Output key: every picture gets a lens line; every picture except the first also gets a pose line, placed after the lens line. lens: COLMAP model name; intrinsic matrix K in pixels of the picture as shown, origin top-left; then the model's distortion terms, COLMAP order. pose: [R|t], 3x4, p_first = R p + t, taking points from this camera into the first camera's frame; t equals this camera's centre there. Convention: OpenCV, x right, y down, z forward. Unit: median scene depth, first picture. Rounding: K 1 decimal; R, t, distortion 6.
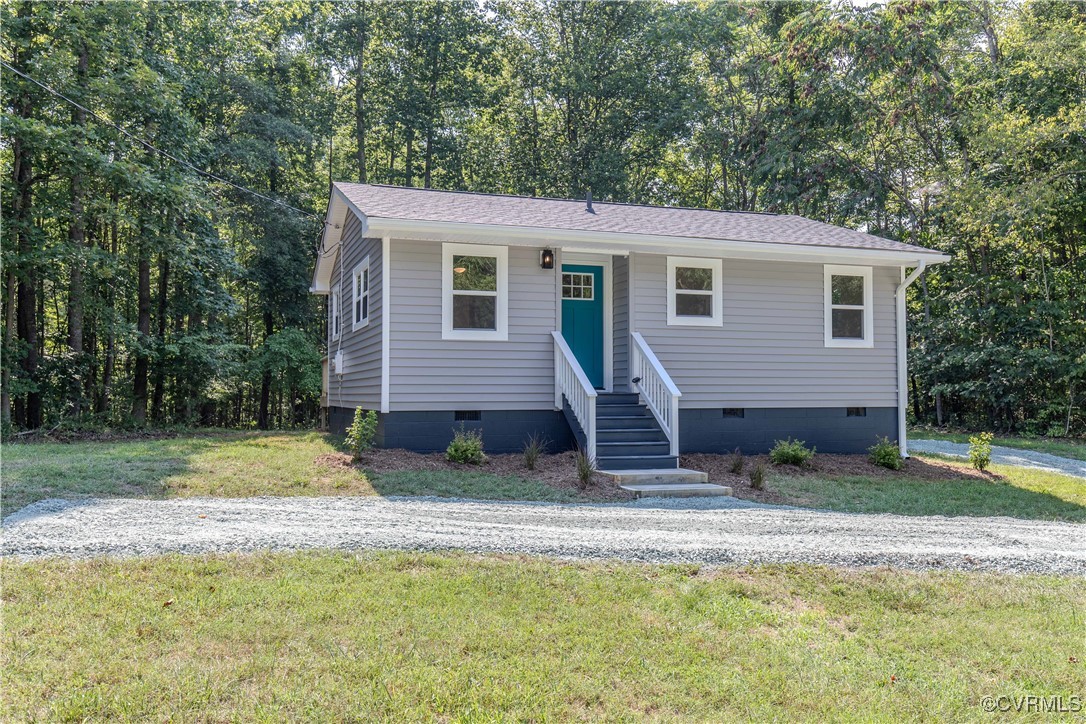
lens RADIAL K [[907.9, 0, 543.0], [0, 907.9, 362.0], [0, 0, 1]] dist [0.009755, 0.005075]
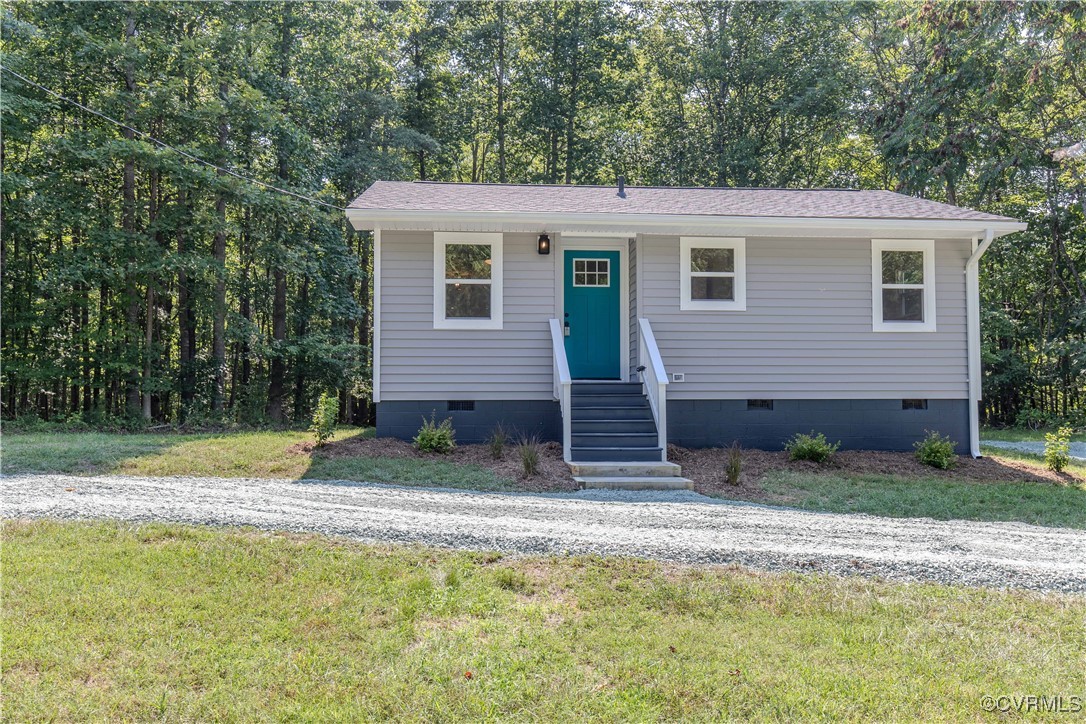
lens RADIAL K [[907.9, 0, 543.0], [0, 907.9, 362.0], [0, 0, 1]] dist [0.009755, 0.005075]
pose [[0.969460, -0.011328, -0.244986, 0.228623], [0.009452, 0.999916, -0.008832, 0.019630], [0.245065, 0.006247, 0.969486, 0.058360]]
